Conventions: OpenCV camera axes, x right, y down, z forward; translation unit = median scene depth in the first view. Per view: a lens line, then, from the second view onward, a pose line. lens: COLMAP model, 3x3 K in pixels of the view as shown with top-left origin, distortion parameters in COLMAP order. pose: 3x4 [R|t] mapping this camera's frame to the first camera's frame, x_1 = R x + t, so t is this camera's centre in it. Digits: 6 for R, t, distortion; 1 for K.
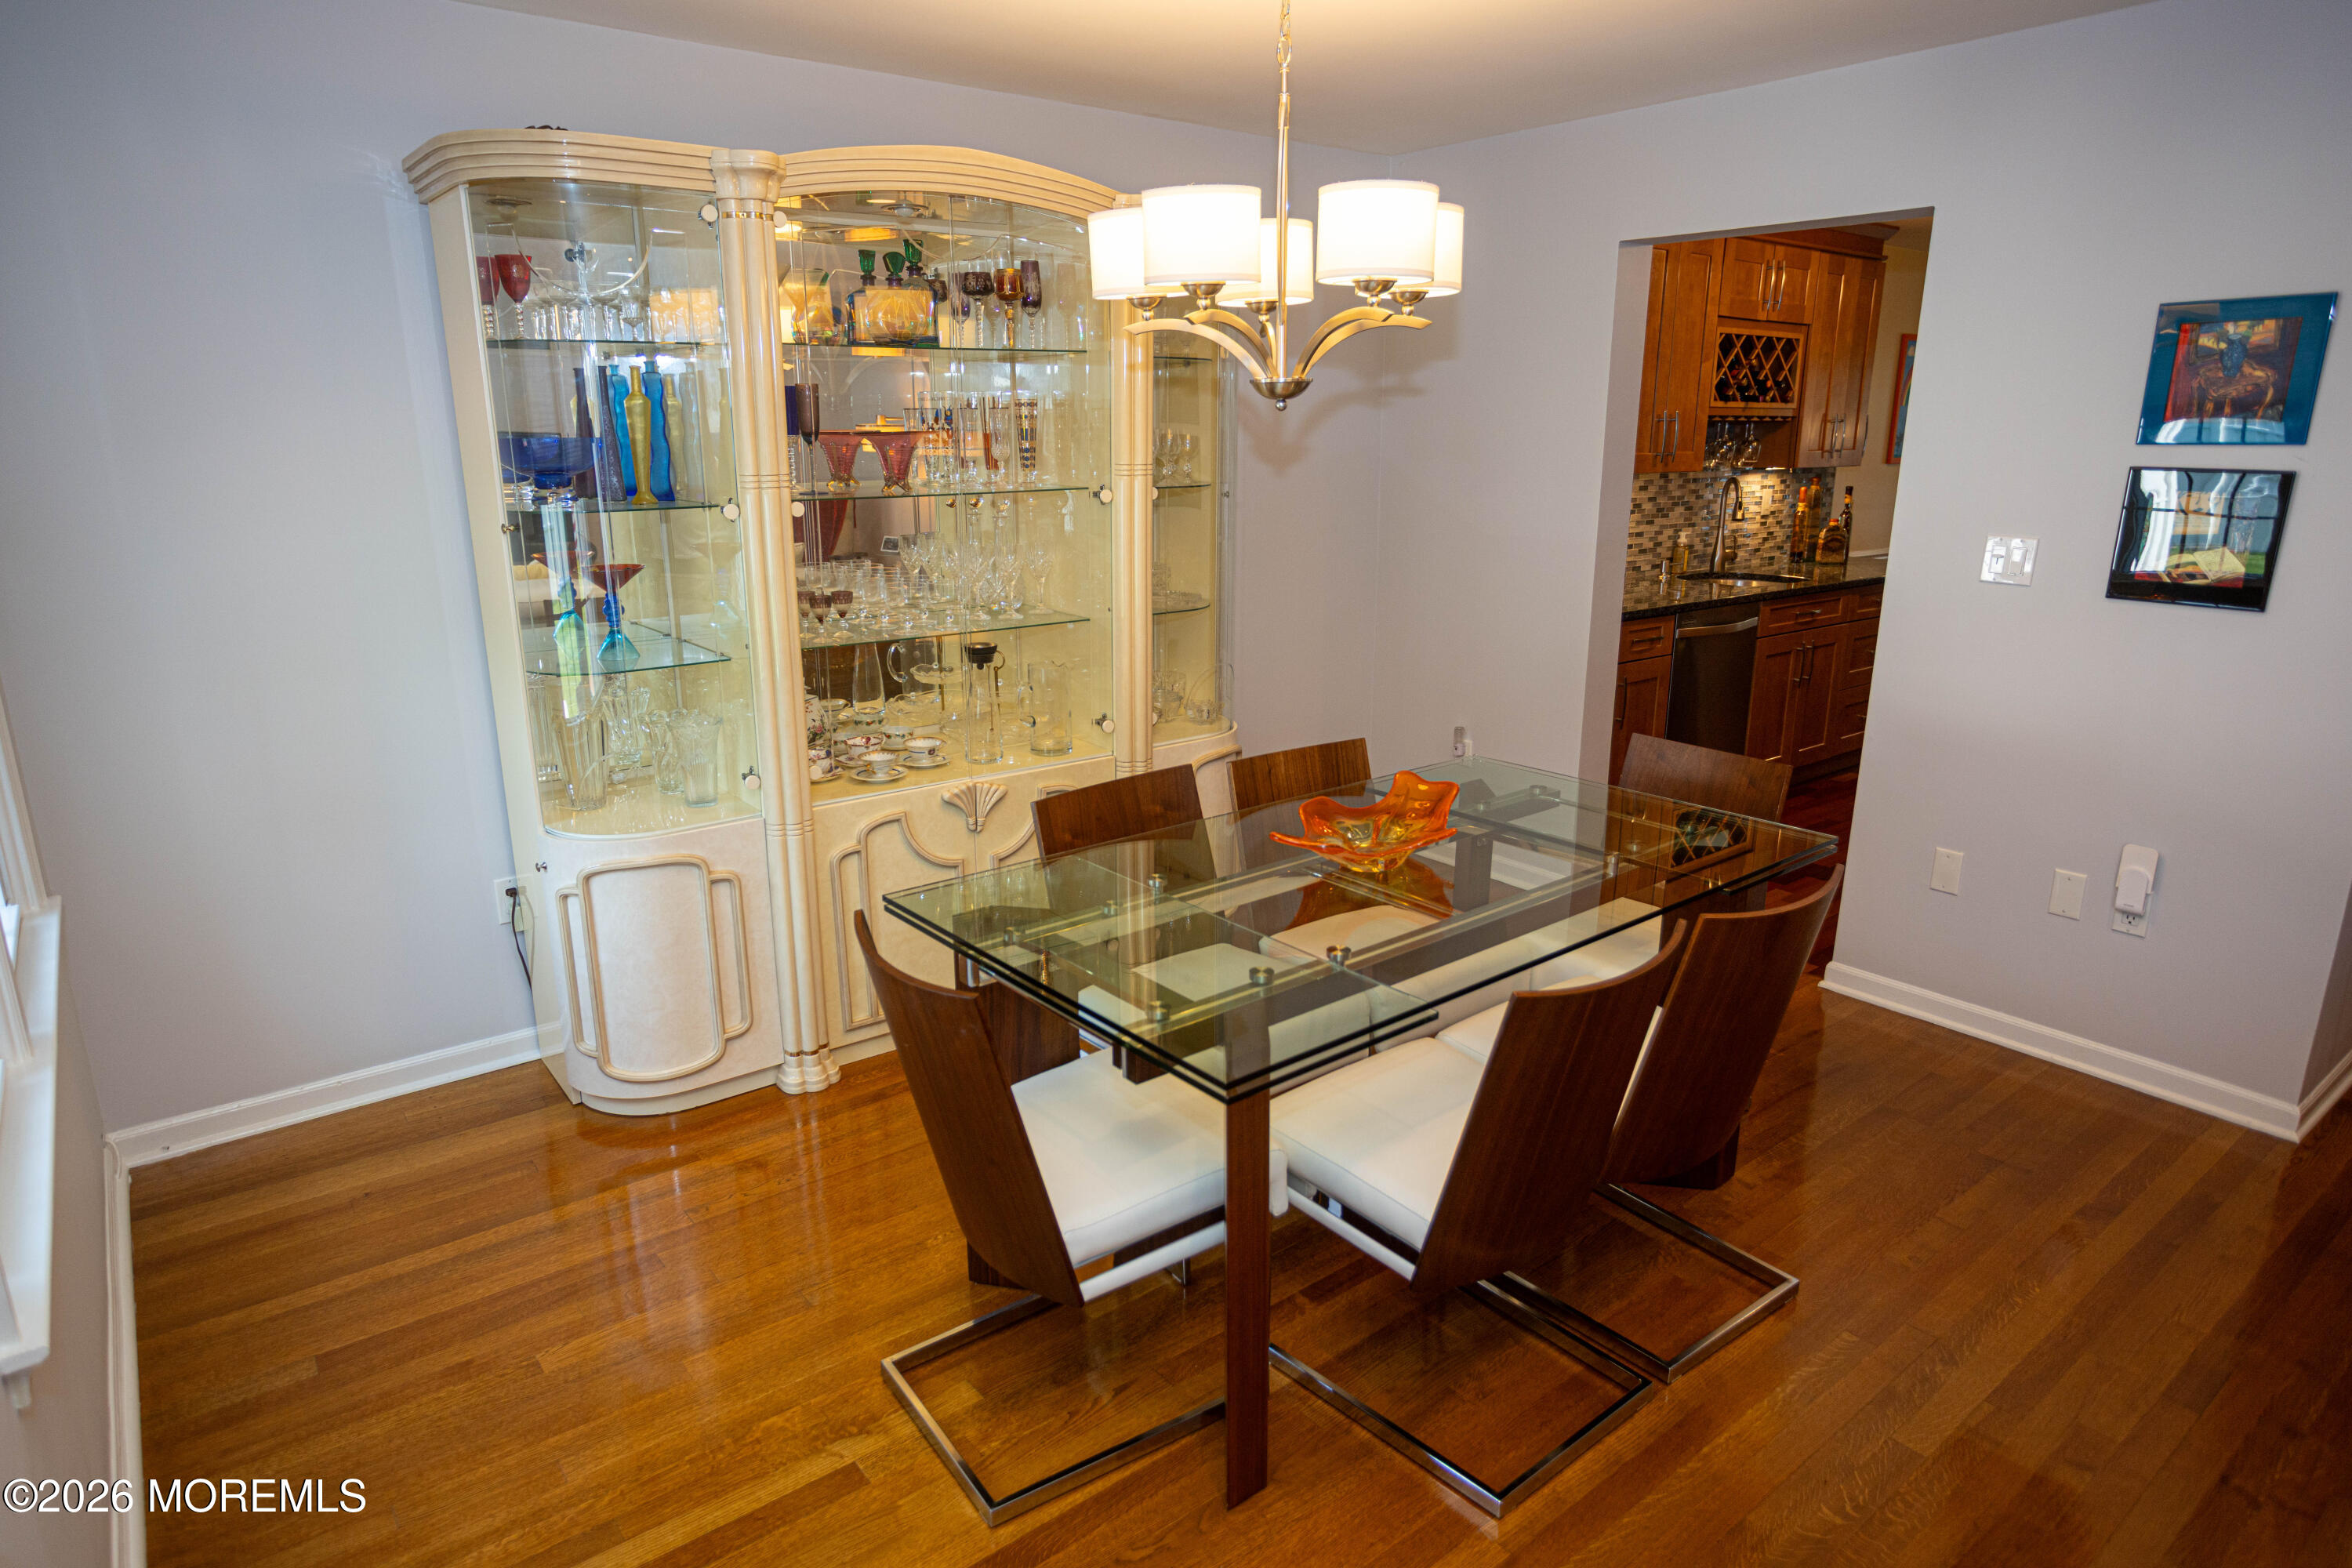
lens RADIAL K [[1353.3, 0, 1176.0], [0, 1353.3, 784.0], [0, 0, 1]] dist [-0.021214, 0.000302]
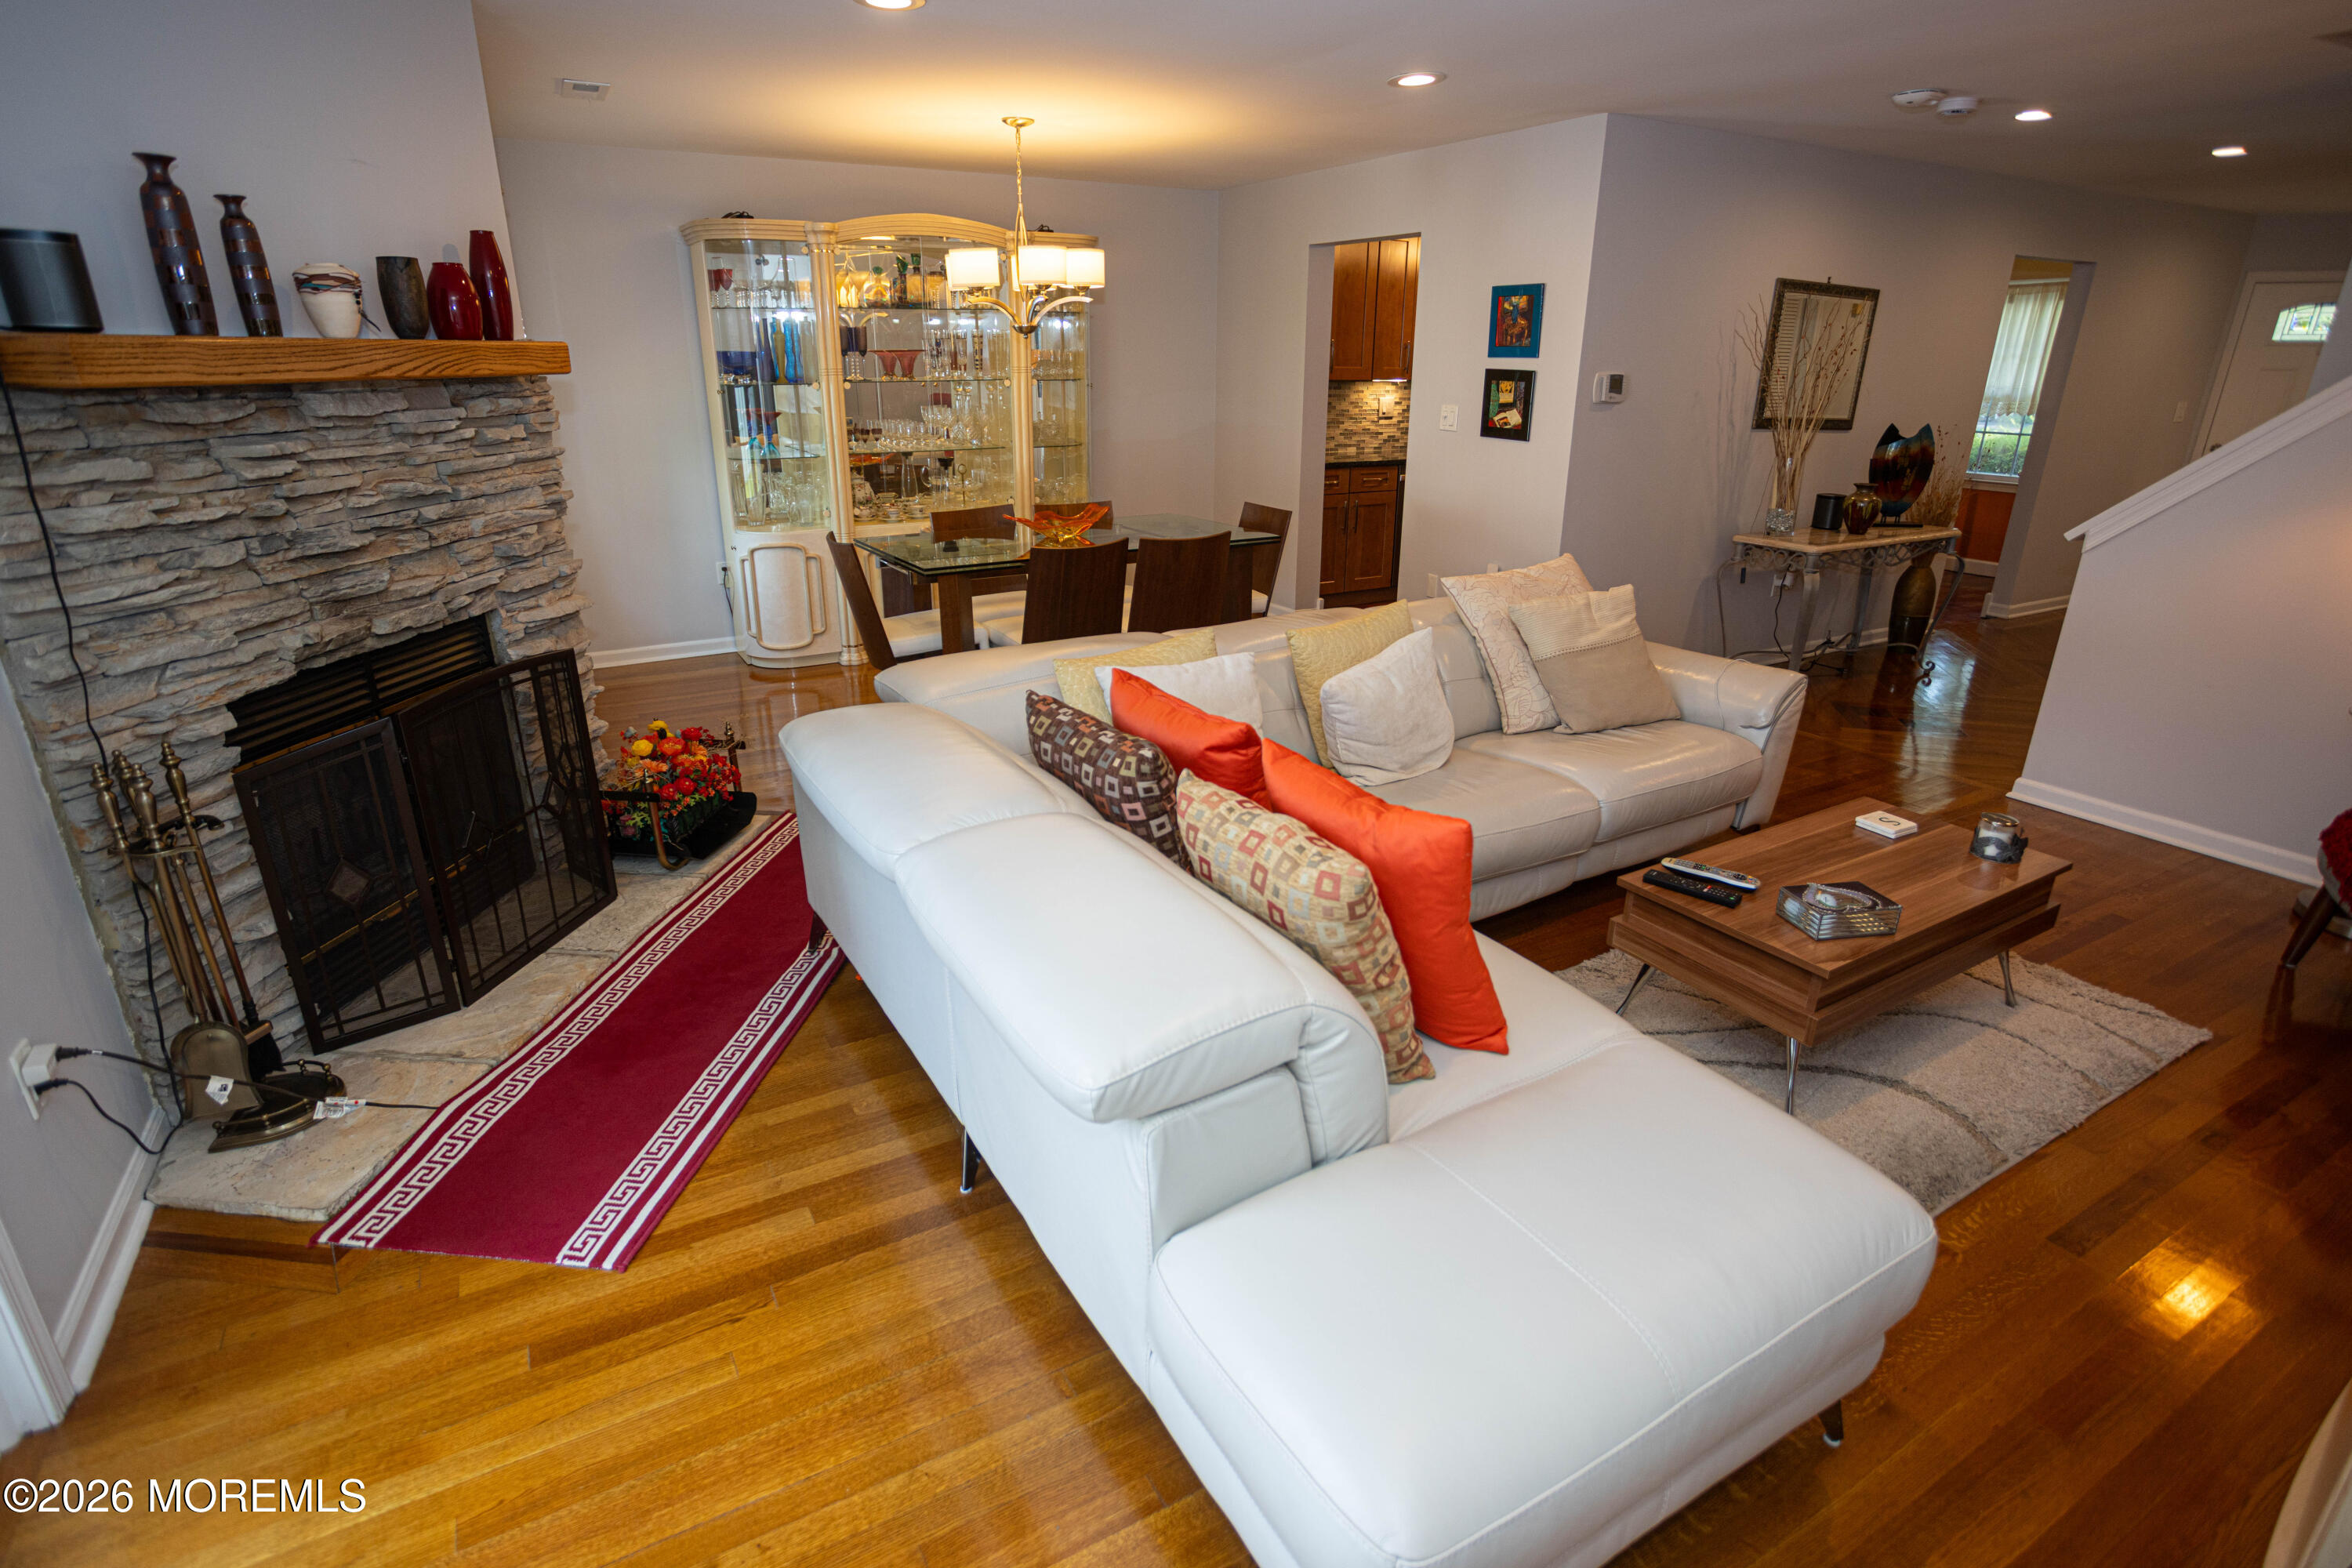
lens RADIAL K [[1177.4, 0, 1165.0], [0, 1177.4, 783.5], [0, 0, 1]] dist [-0.062423, 0.036496]
pose [[0.989736, 0.055129, -0.131843, 0.263226], [-0.042608, 0.994472, 0.095972, 0.119984], [0.136405, -0.089370, 0.986614, -0.433694]]
